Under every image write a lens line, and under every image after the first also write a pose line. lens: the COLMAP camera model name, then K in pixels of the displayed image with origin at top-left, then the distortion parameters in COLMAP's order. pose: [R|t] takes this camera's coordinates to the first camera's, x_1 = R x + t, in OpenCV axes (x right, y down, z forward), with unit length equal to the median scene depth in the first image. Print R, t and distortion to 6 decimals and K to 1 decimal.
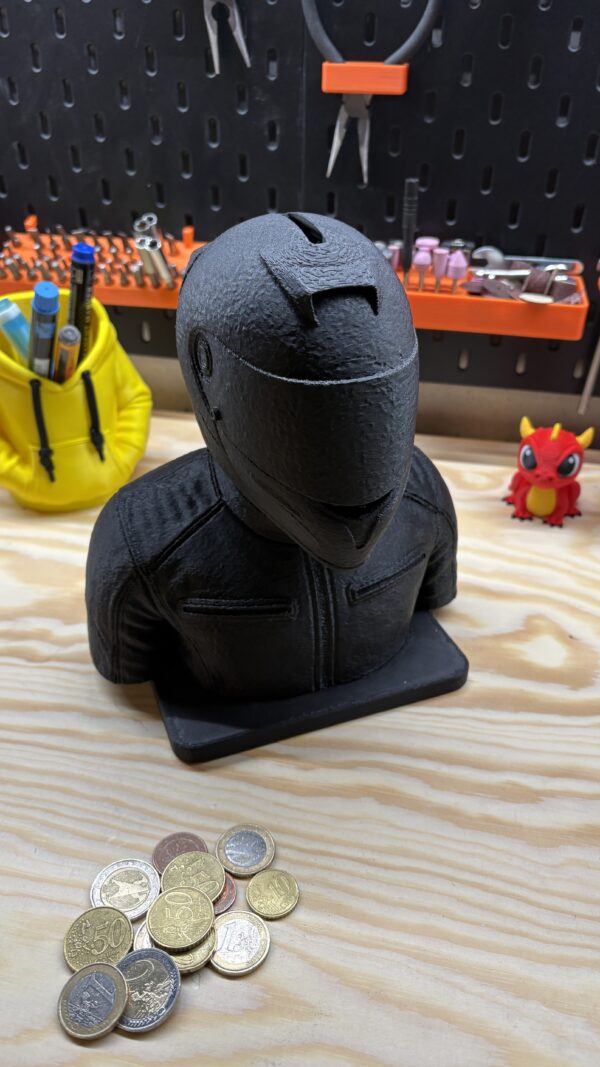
lens RADIAL K [[825.5, 0, 300.0], [0, 825.5, 533.5], [0, 0, 1]] dist [0.000535, 0.003802]
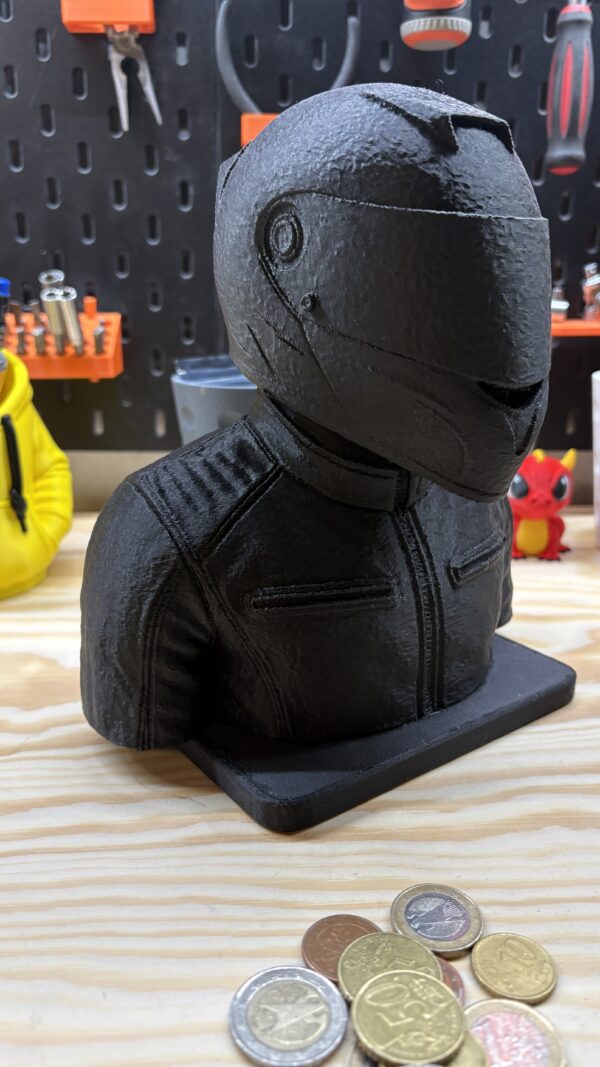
lens RADIAL K [[825.5, 0, 300.0], [0, 825.5, 533.5], [0, 0, 1]] dist [0.000535, 0.003802]
pose [[0.961414, -0.078717, 0.263605, -0.286236], [0.146704, 0.957276, -0.249198, 0.216304], [-0.232726, 0.278254, 0.931887, 0.304811]]
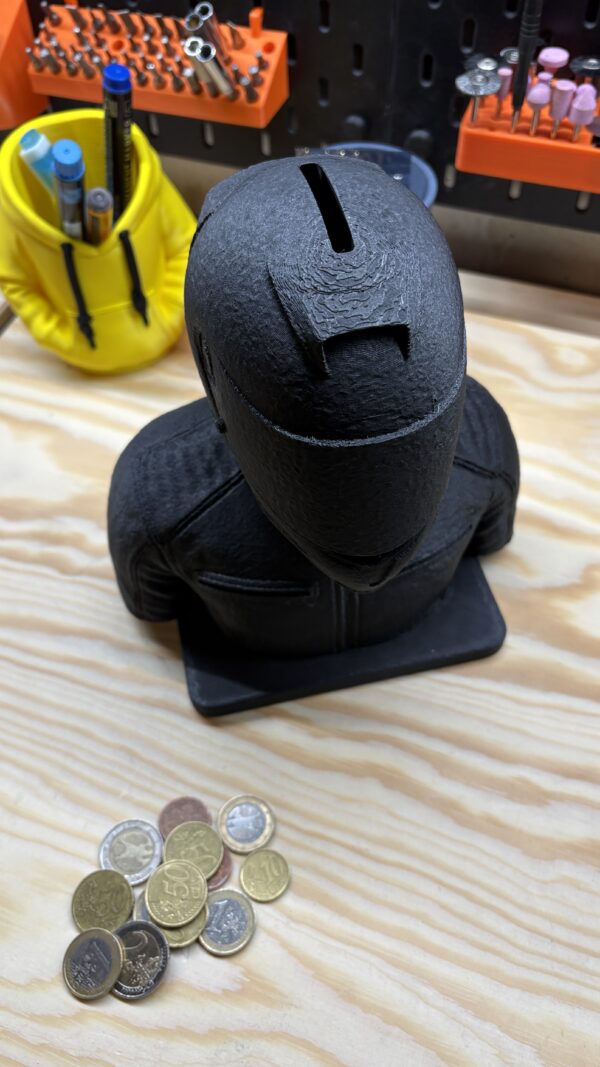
lens RADIAL K [[837.4, 0, 297.8], [0, 837.4, 524.7], [0, 0, 1]] dist [-0.005780, 0.001570]
pose [[0.988402, 0.095718, -0.117894, 0.079247], [-0.048875, 0.935544, 0.349812, -0.312952], [0.143779, -0.339993, 0.929372, 0.138128]]
